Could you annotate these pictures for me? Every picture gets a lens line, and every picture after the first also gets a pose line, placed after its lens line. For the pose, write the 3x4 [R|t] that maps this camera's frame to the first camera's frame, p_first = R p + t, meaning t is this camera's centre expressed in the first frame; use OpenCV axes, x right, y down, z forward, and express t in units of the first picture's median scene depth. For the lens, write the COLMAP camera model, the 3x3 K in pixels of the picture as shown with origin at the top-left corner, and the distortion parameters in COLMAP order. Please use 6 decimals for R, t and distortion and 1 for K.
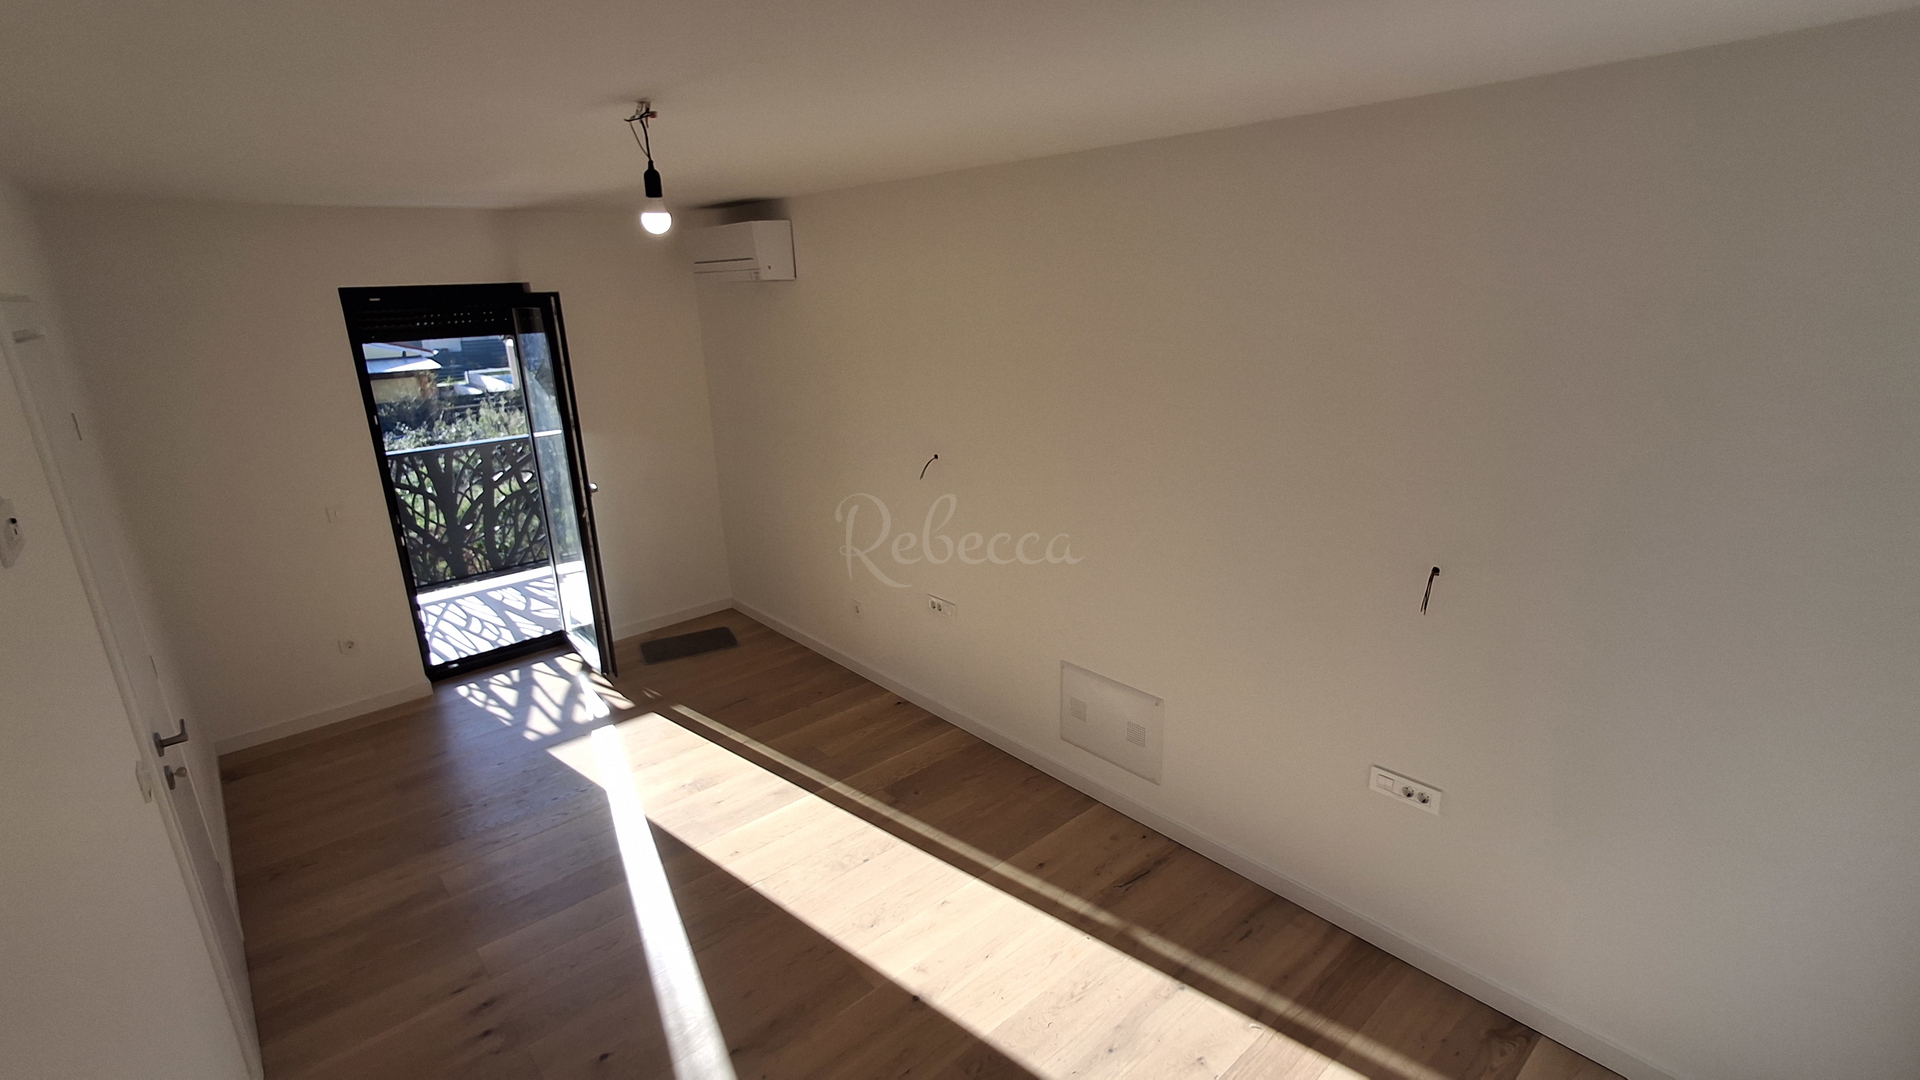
lens RADIAL K [[863.4, 0, 960.0], [0, 863.4, 540.0], [0, 0, 1]] dist [-0.001262, 0.007866]
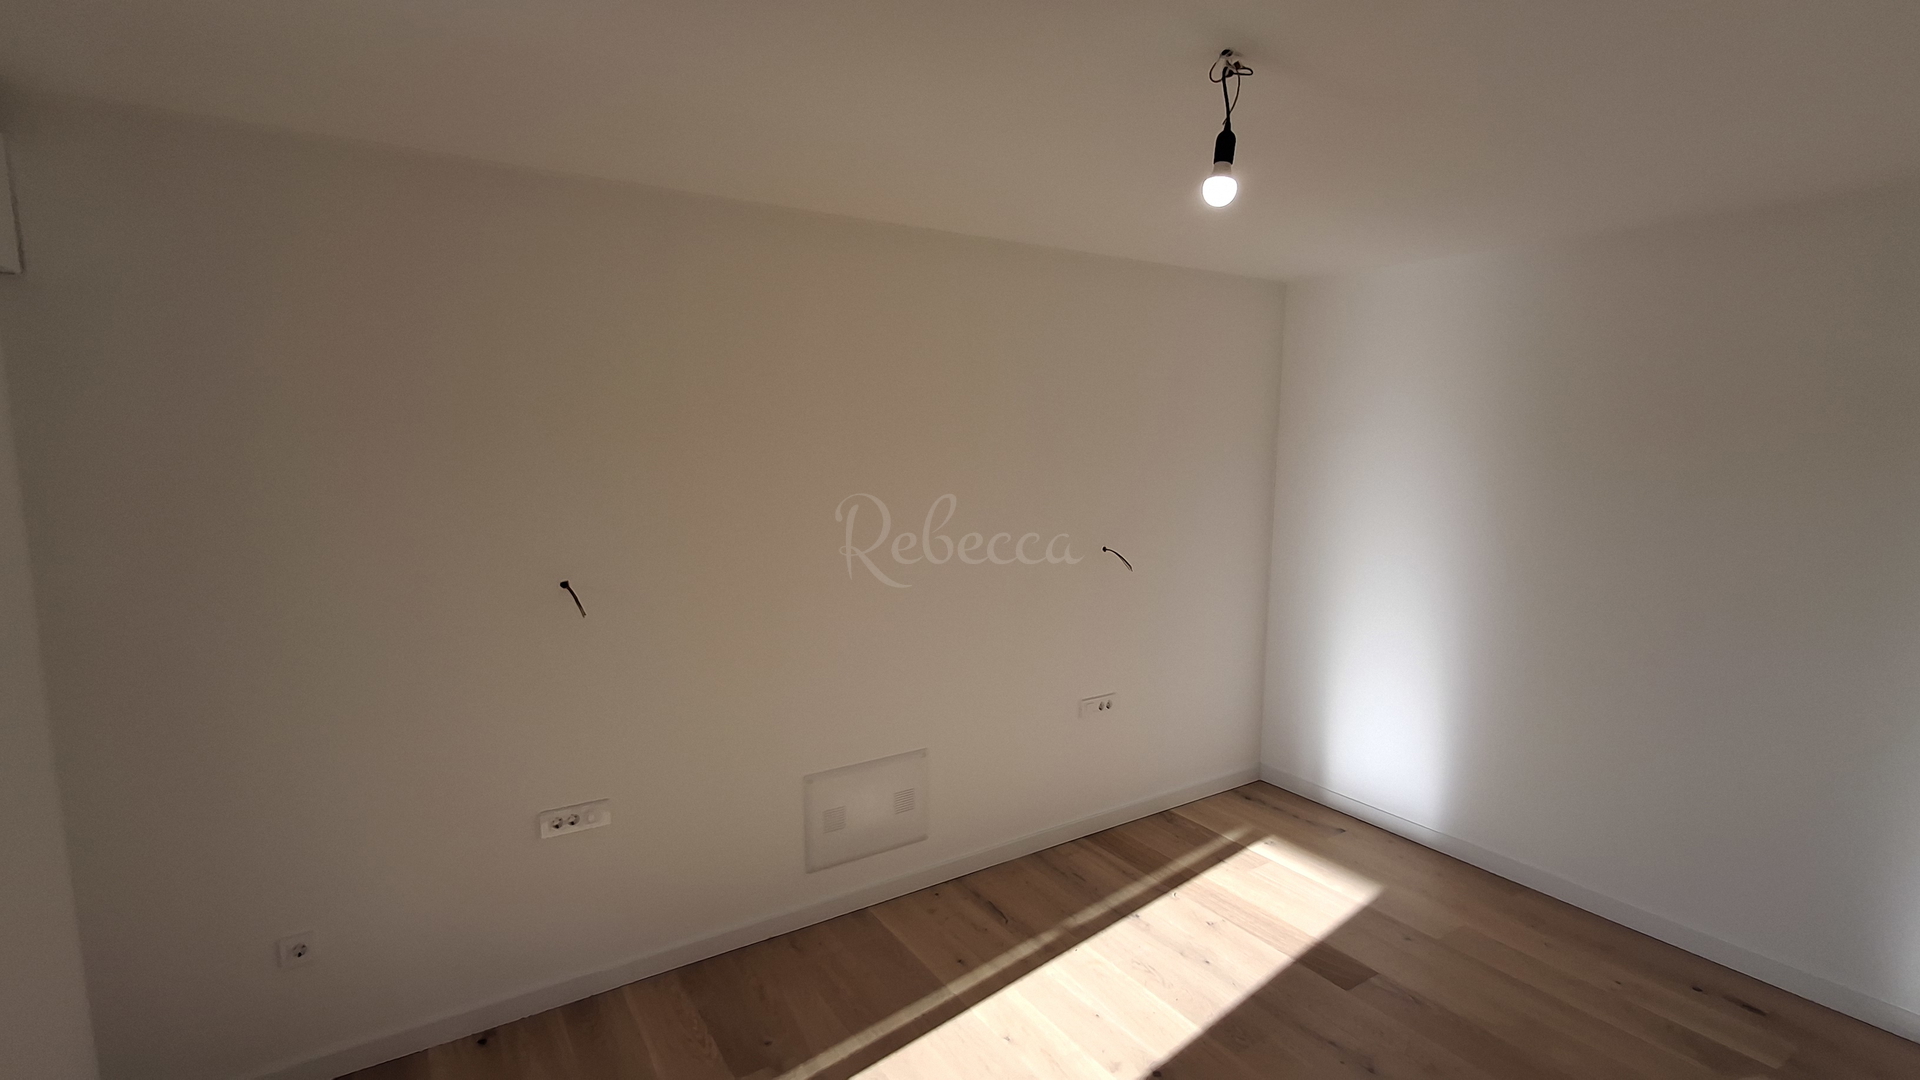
lens RADIAL K [[887.4, 0, 957.1], [0, 887.4, 550.0], [0, 0, 1]] dist [-0.002428, 0.009122]
pose [[0.153425, -0.104699, 0.982598, -0.832056], [0.274440, 0.959767, 0.059415, -0.101847], [-0.949286, 0.260548, 0.175985, 0.775103]]
